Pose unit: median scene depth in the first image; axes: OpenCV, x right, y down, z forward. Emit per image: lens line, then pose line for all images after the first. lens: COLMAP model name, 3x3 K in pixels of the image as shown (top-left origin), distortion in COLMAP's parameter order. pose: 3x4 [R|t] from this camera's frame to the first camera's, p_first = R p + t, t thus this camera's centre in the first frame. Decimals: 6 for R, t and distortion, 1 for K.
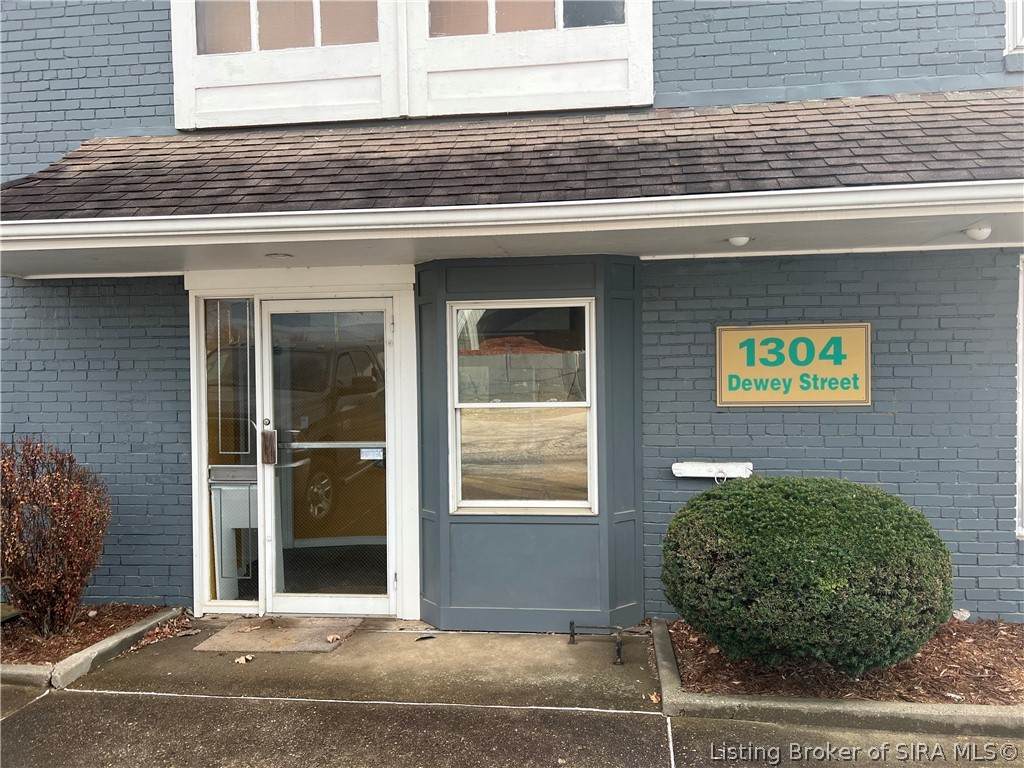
lens RADIAL K [[768.8, 0, 516.0], [0, 768.8, 384.3], [0, 0, 1]] dist [0.012758, 0.002229]
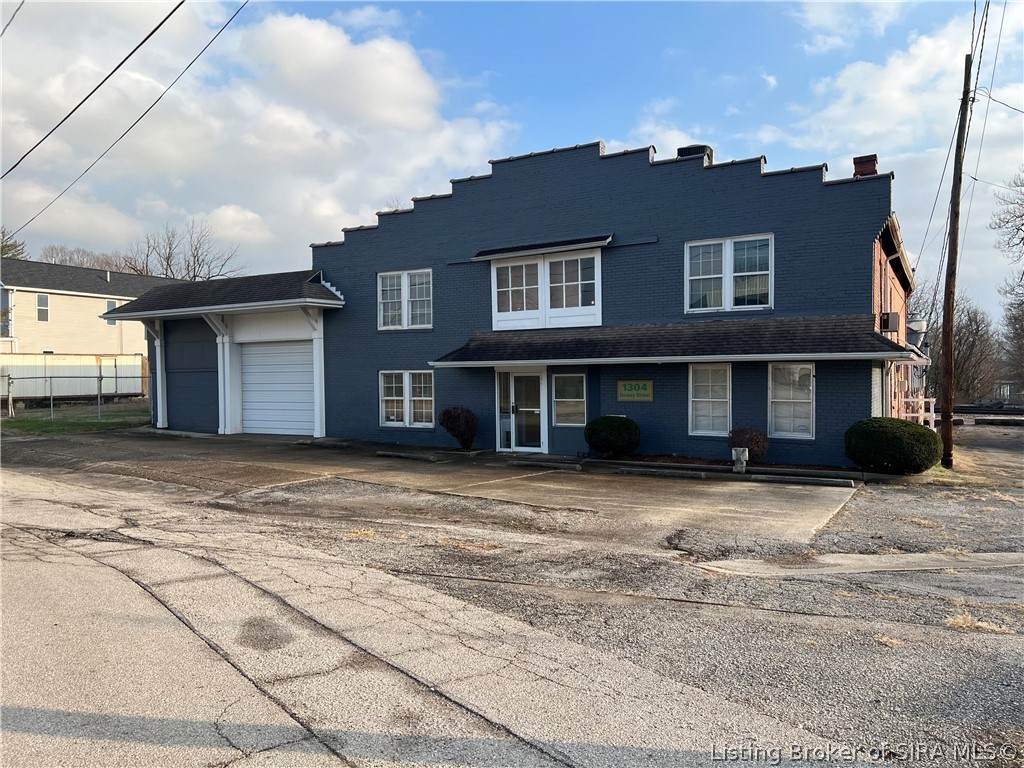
lens RADIAL K [[768.8, 0, 511.4], [0, 768.8, 385.1], [0, 0, 1]] dist [0.012758, 0.002229]
pose [[0.928226, 0.010152, -0.371879, 1.223261], [-0.009773, 0.999948, 0.002903, -0.058628], [0.371889, 0.000940, 0.928277, -2.871241]]
